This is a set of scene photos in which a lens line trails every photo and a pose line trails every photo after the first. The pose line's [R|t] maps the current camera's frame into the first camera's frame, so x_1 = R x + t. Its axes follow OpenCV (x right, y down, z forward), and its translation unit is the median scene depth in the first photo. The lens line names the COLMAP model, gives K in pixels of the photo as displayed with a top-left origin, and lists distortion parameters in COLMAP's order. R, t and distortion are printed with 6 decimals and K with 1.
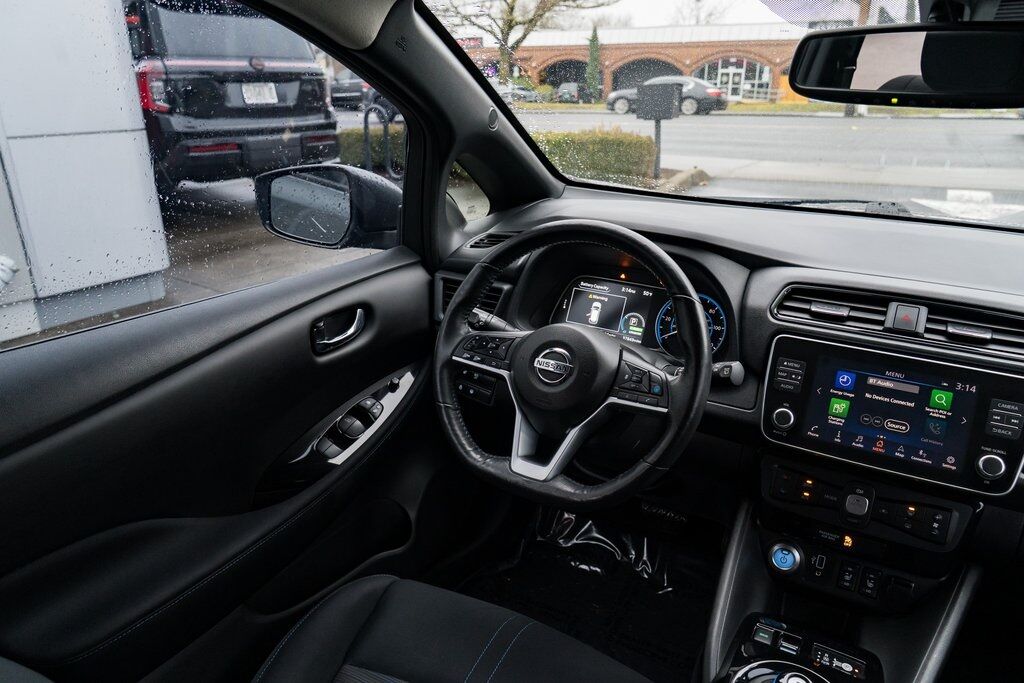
lens RADIAL K [[699.6, 0, 512.5], [0, 699.6, 347.1], [0, 0, 1]] dist [-0.026513, 0.018957]
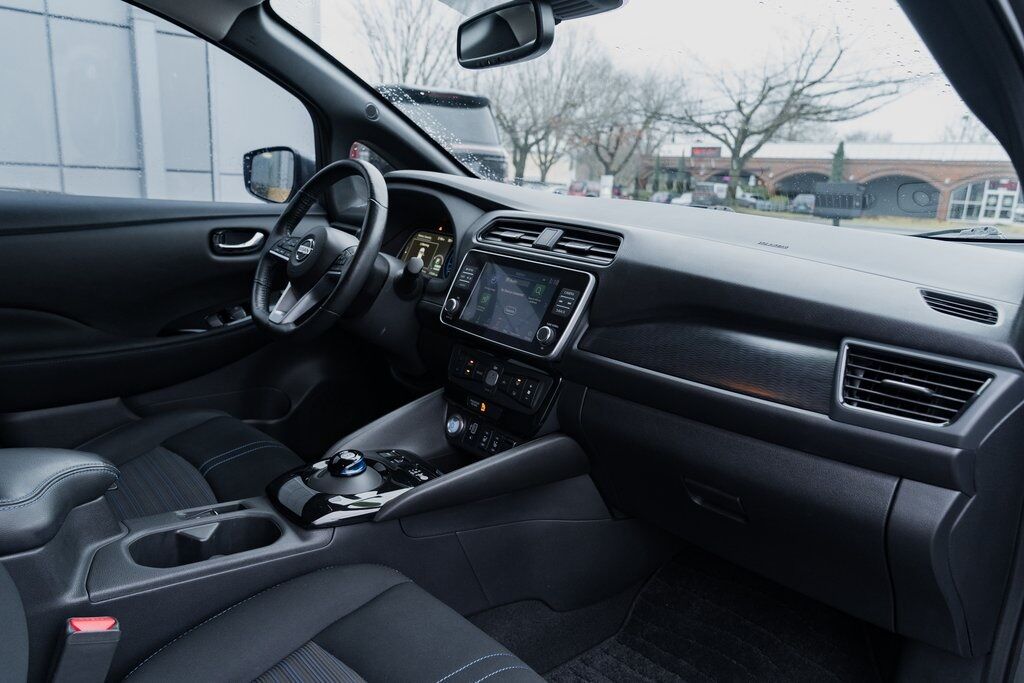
lens RADIAL K [[699.6, 0, 509.2], [0, 699.6, 347.8], [0, 0, 1]] dist [-0.026513, 0.018957]
pose [[0.943163, 0.125093, -0.307887, 0.831137], [-0.165840, 0.980015, -0.109850, 0.280432], [0.287993, 0.154666, 0.945060, -0.192370]]
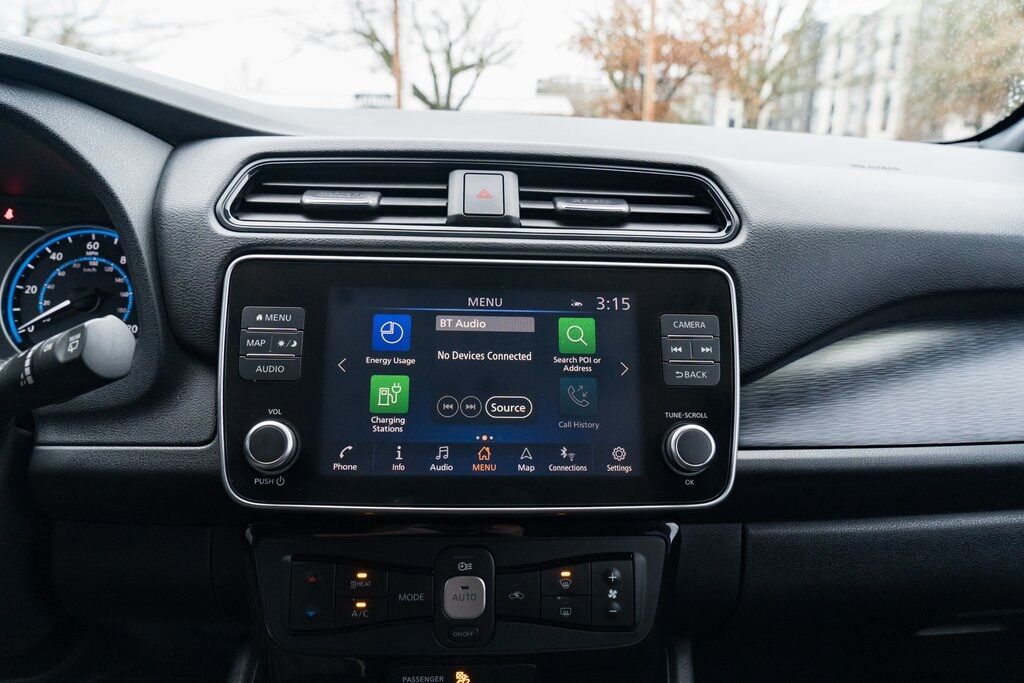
lens RADIAL K [[699.6, 0, 506.6], [0, 699.6, 341.8], [0, 0, 1]] dist [-0.026513, 0.018957]
pose [[0.837733, -0.131367, 0.530044, 0.268992], [0.181345, 0.982474, -0.043117, 0.077960], [-0.515090, 0.132241, 0.846873, 0.519990]]
